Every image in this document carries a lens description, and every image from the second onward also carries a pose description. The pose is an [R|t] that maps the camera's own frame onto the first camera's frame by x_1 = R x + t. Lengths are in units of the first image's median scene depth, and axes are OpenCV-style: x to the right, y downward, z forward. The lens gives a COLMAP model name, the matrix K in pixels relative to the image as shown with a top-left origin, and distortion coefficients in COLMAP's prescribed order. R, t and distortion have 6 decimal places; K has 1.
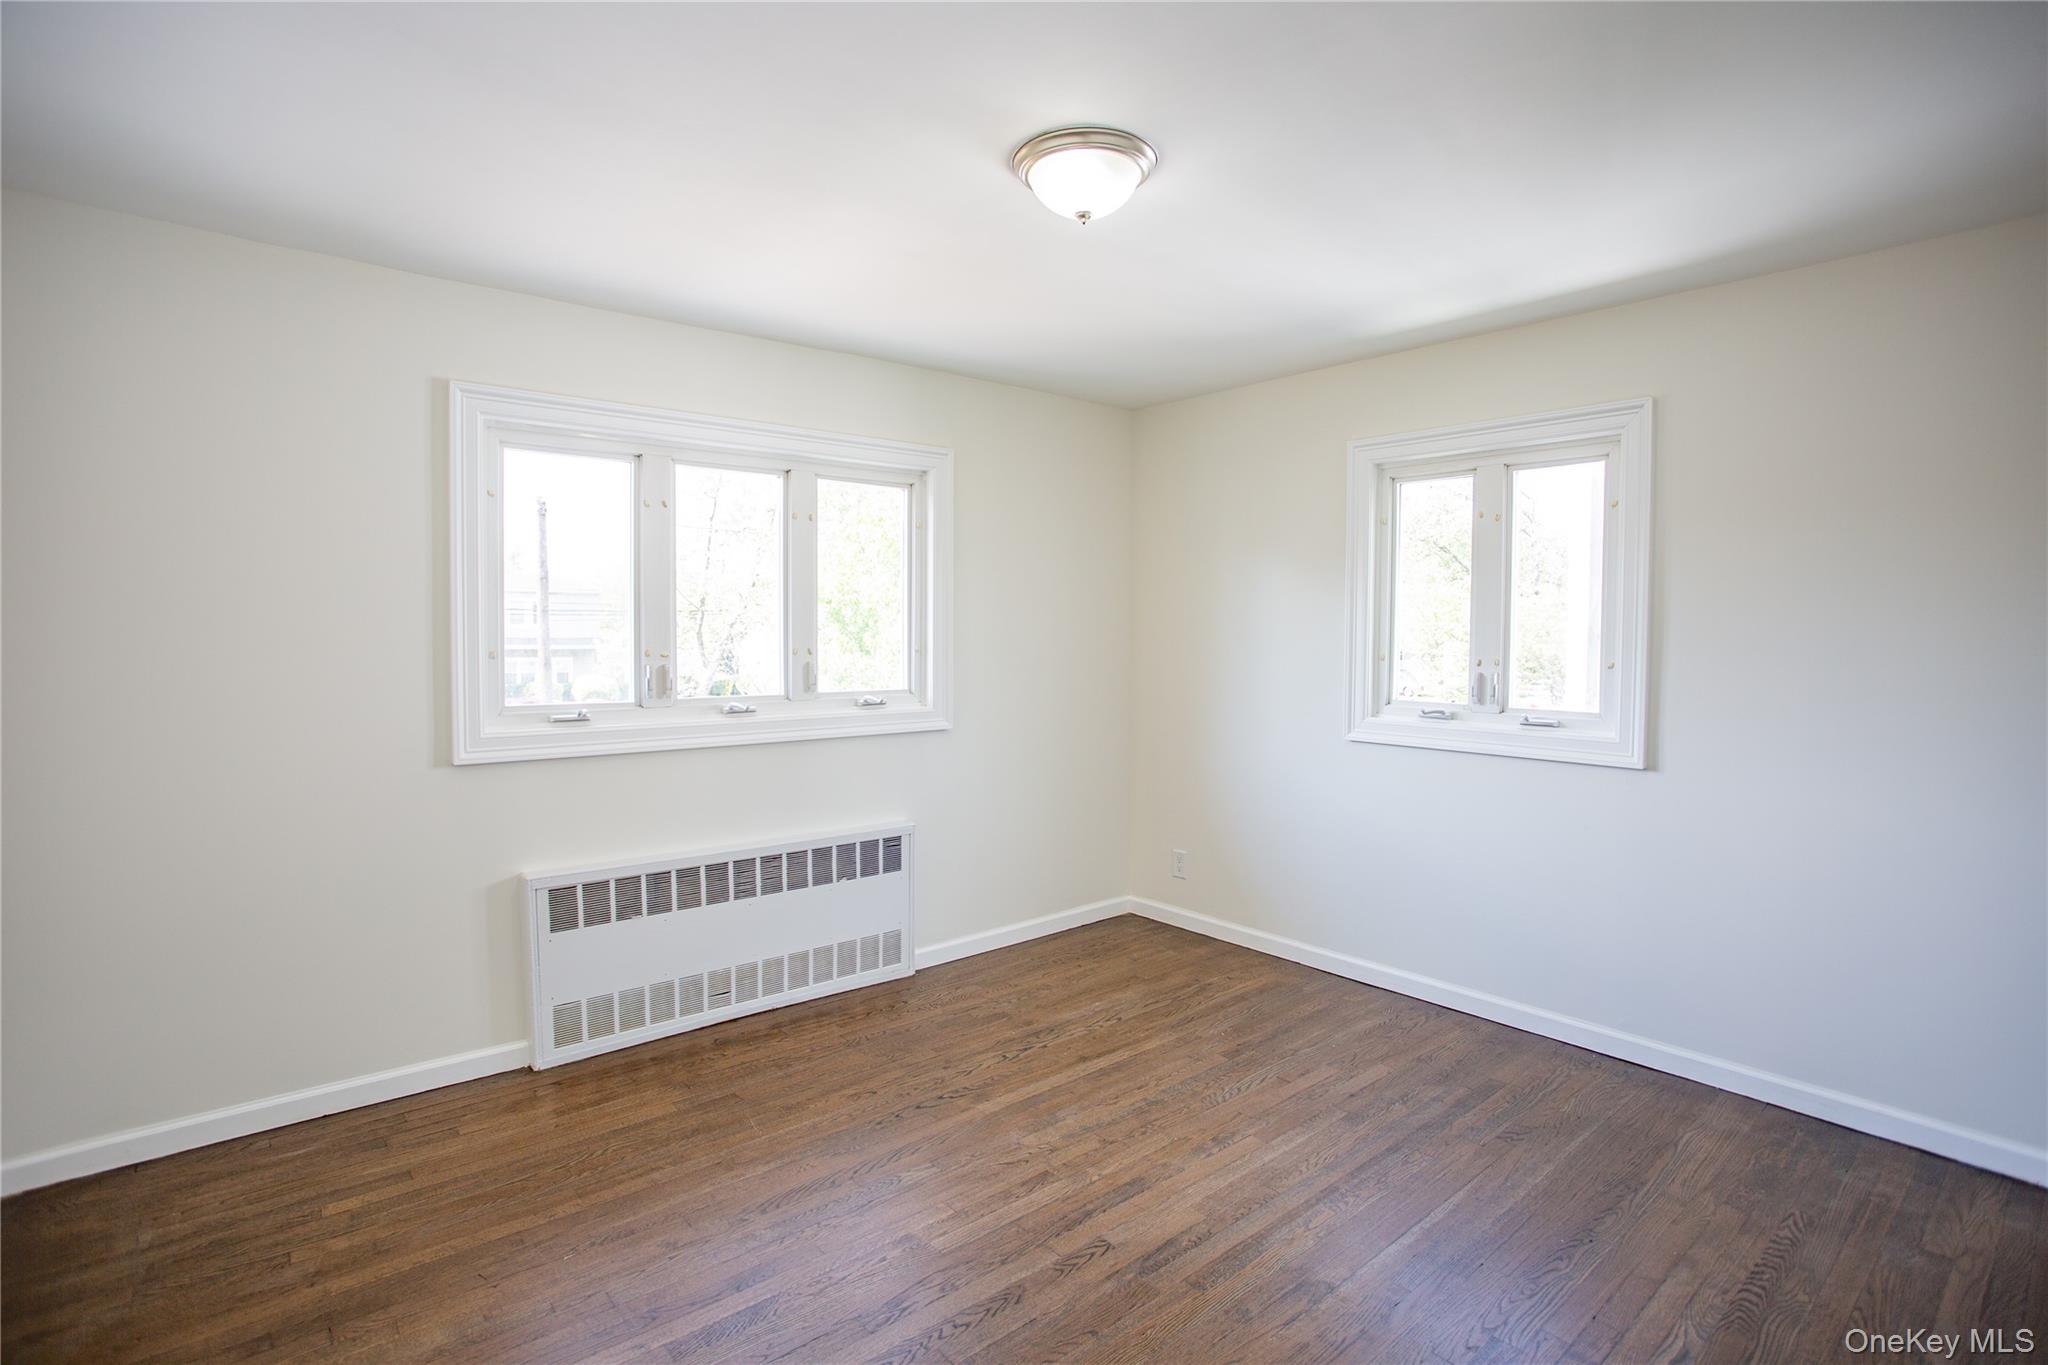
lens RADIAL K [[996.7, 0, 1022.5], [0, 996.7, 672.8], [0, 0, 1]] dist [-0.086611, 0.042269]
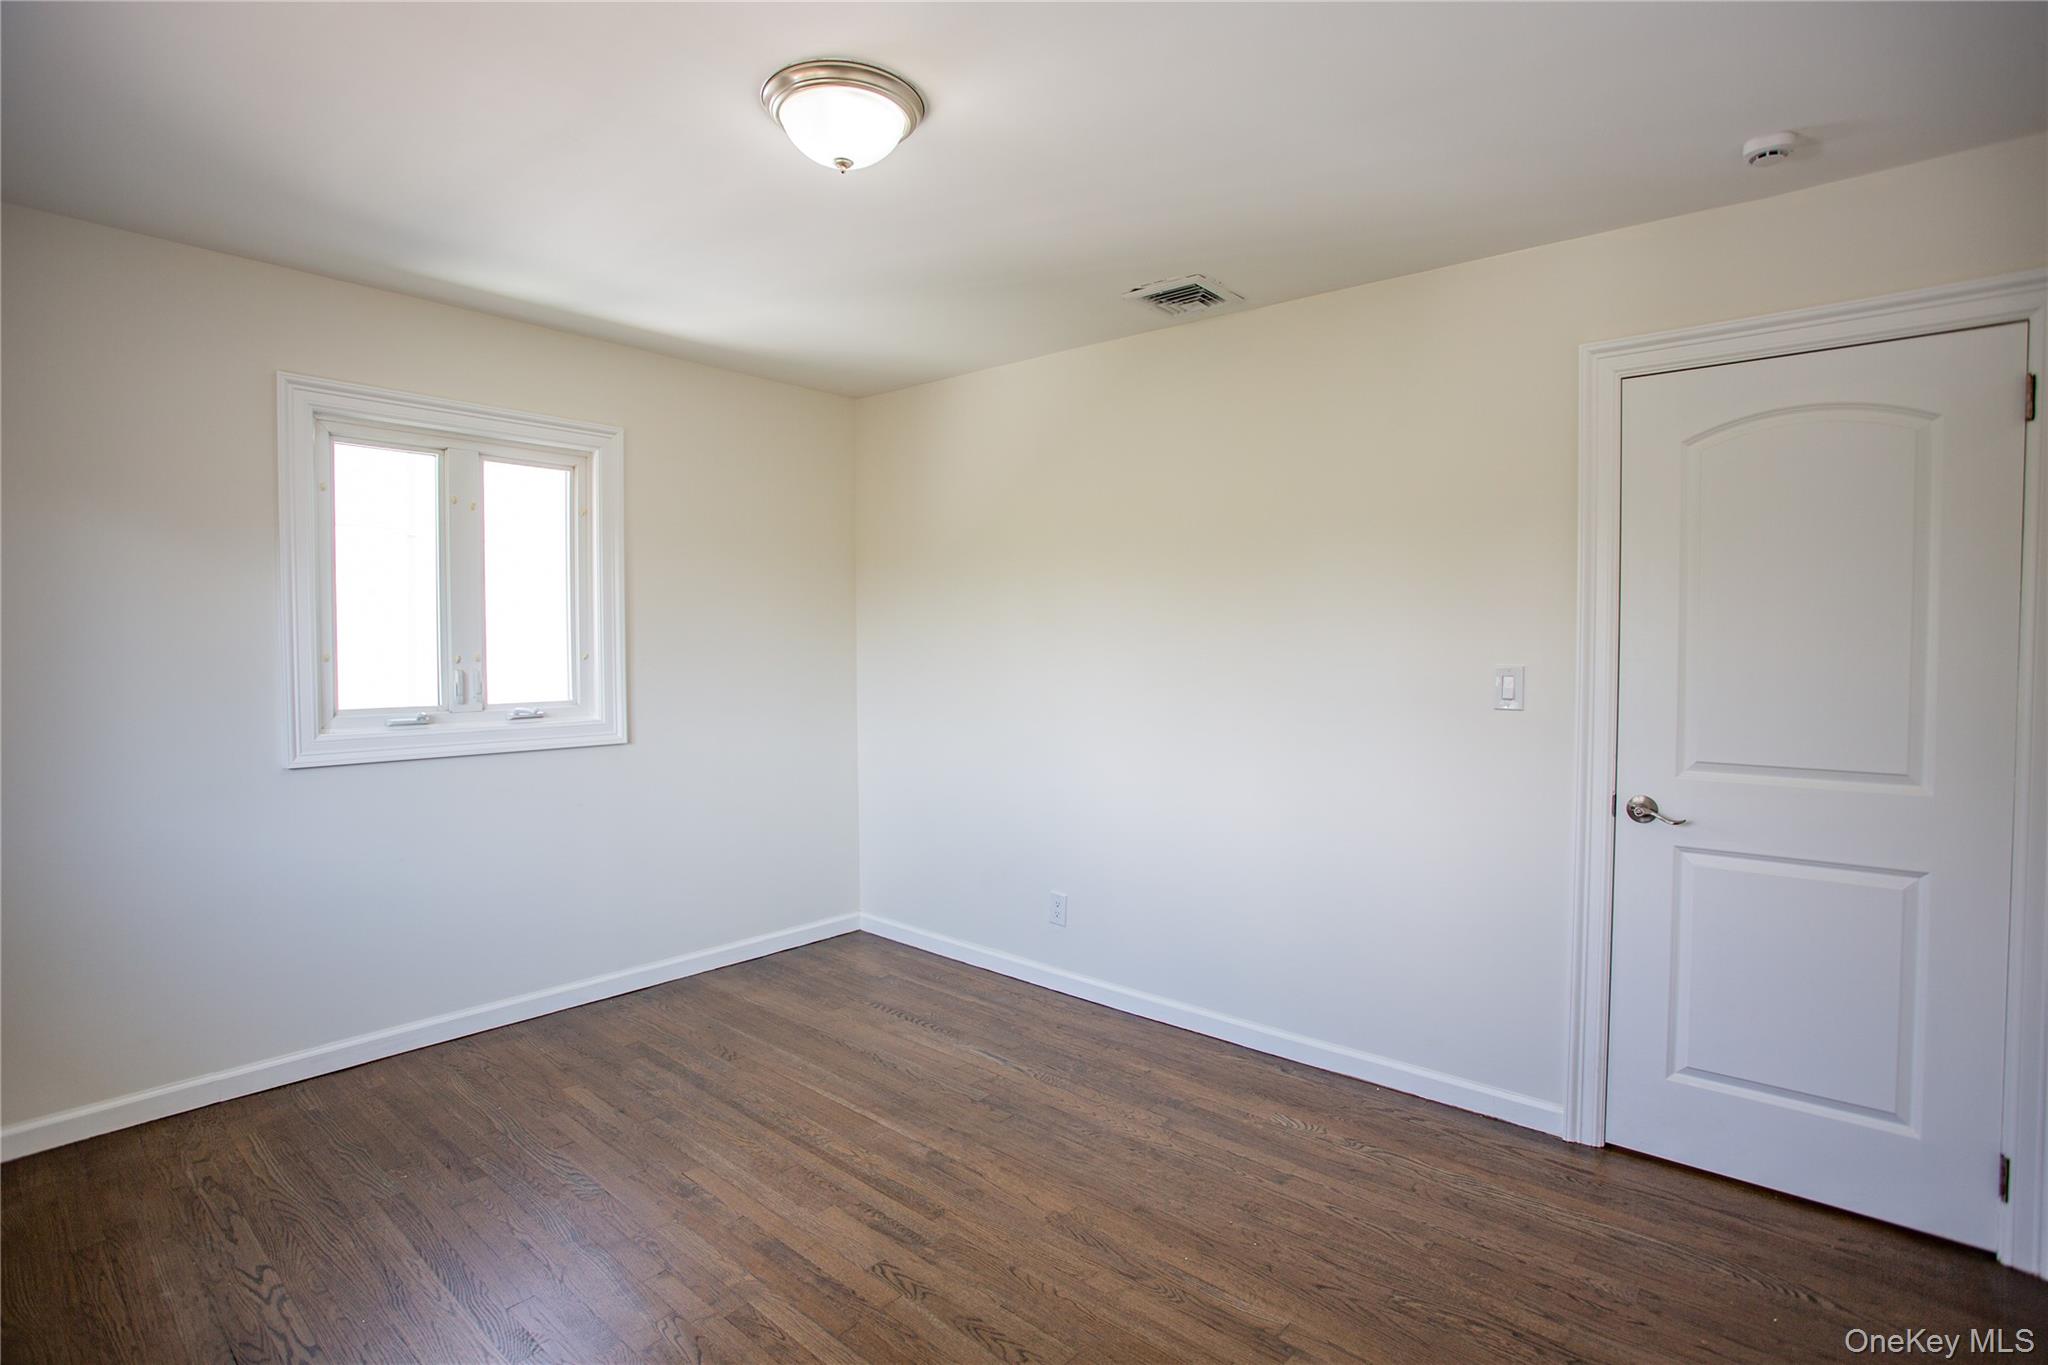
lens RADIAL K [[996.7, 0, 1022.5], [0, 996.7, 672.8], [0, 0, 1]] dist [-0.086611, 0.042269]
pose [[-0.174232, -0.041068, 0.983848, -0.589499], [0.033414, 0.998308, 0.047589, -0.025873], [-0.984138, 0.041165, -0.172565, 0.689300]]
